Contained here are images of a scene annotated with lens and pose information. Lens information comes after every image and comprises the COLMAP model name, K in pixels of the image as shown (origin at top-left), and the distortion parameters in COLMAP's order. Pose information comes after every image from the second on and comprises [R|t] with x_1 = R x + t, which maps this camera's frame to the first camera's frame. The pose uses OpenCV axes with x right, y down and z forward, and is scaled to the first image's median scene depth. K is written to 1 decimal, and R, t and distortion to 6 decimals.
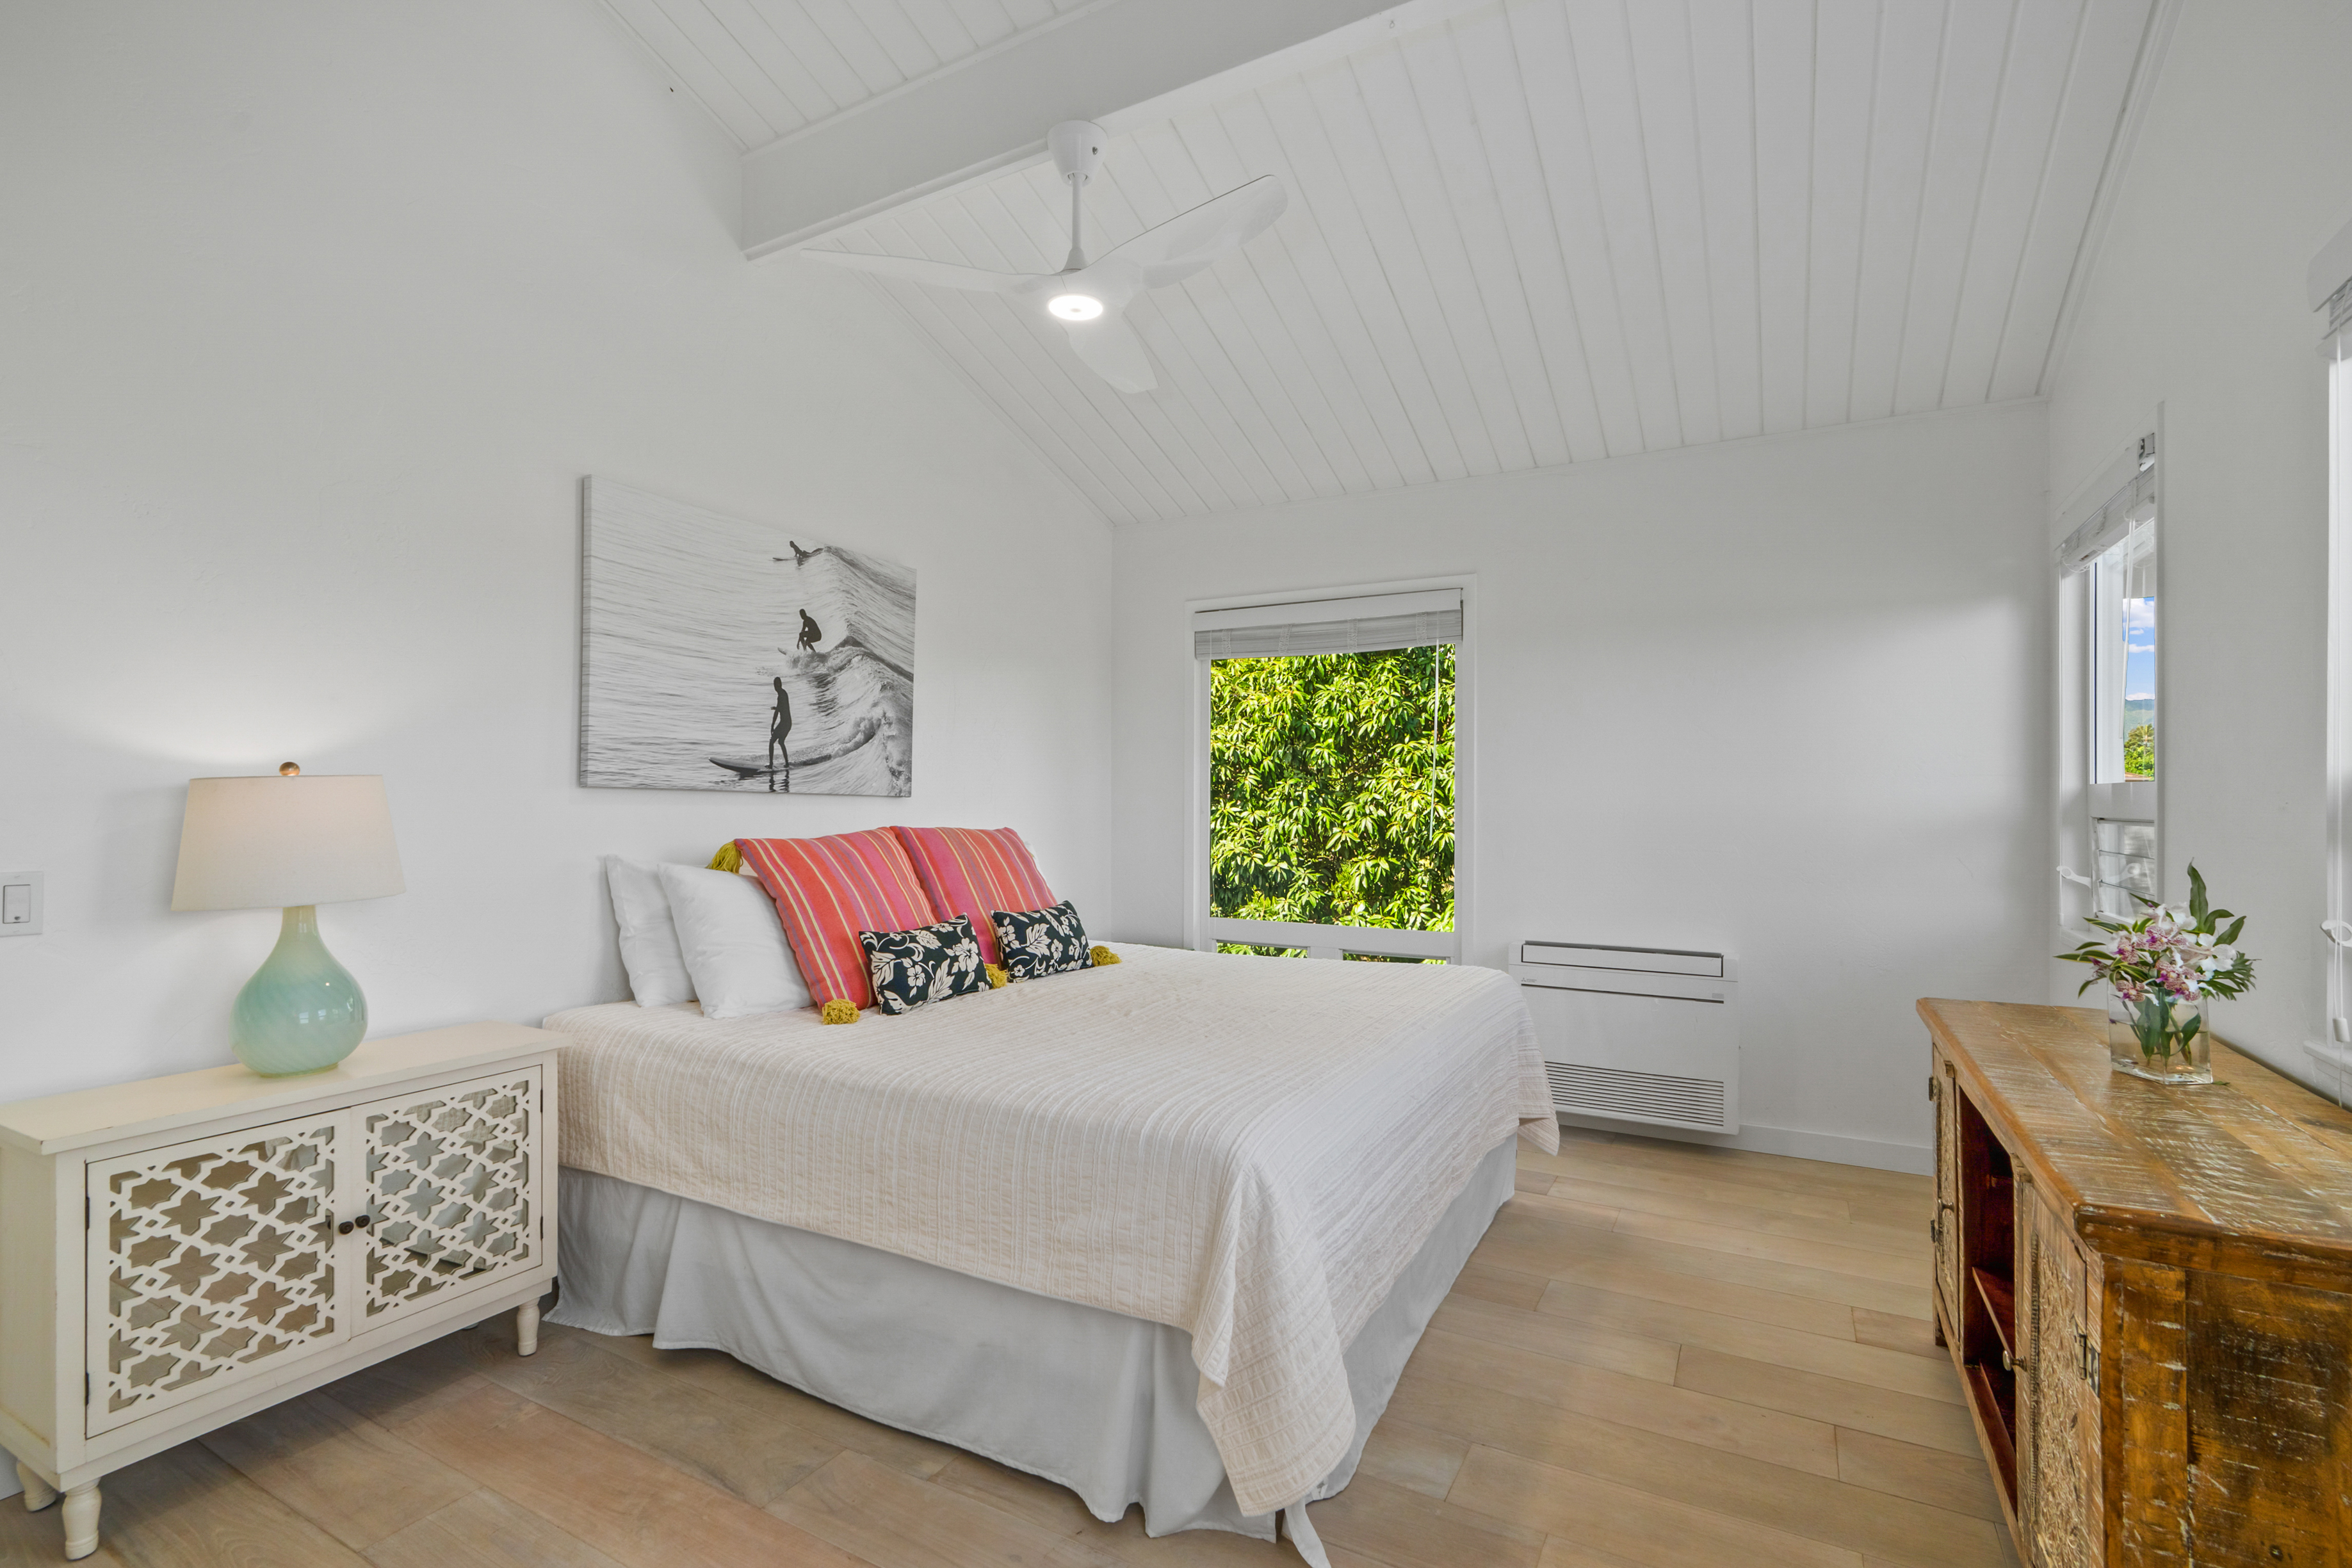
lens RADIAL K [[1077.8, 0, 1168.2], [0, 1077.8, 802.0], [0, 0, 1]] dist [-0.002488, -0.000124]
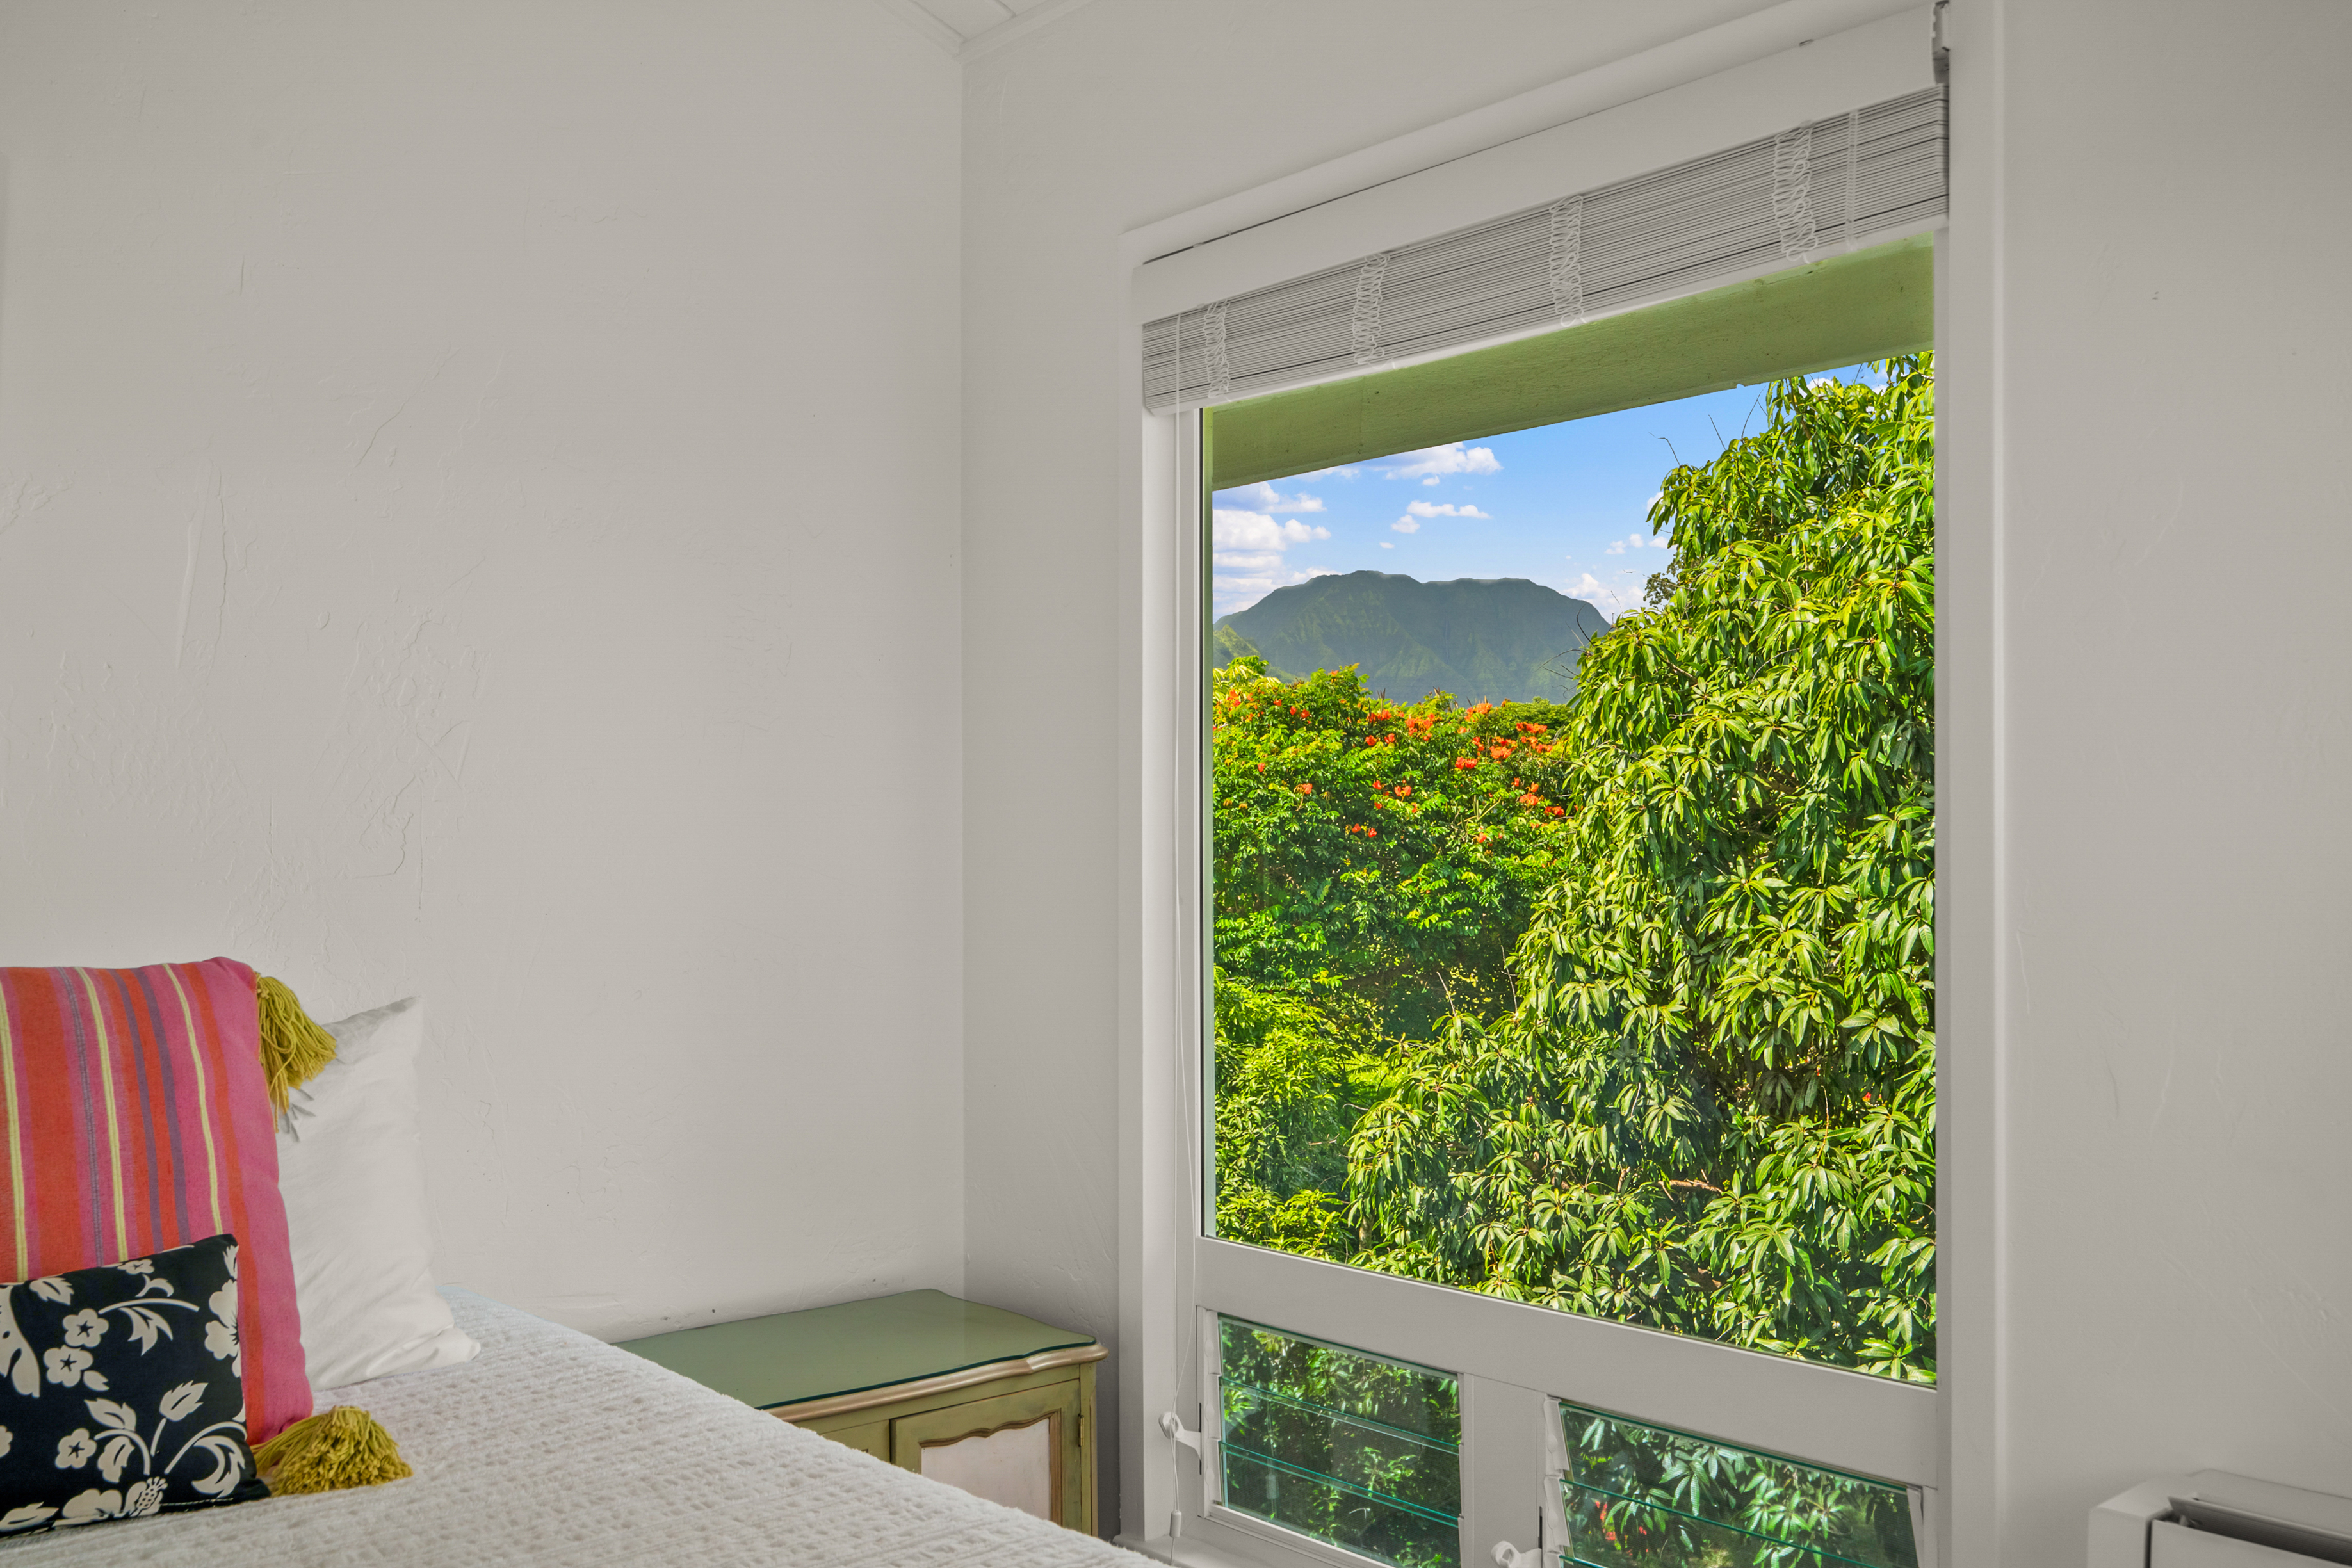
lens RADIAL K [[2052.5, 0, 1176.0], [0, 2052.5, 784.0], [0, 0, 1]] dist [-0.001763, 0.000738]
pose [[0.944327, -0.010668, -0.328836, 0.106967], [-0.001278, 0.999348, -0.036094, -0.001975], [0.329007, 0.034504, 0.943697, 0.199981]]
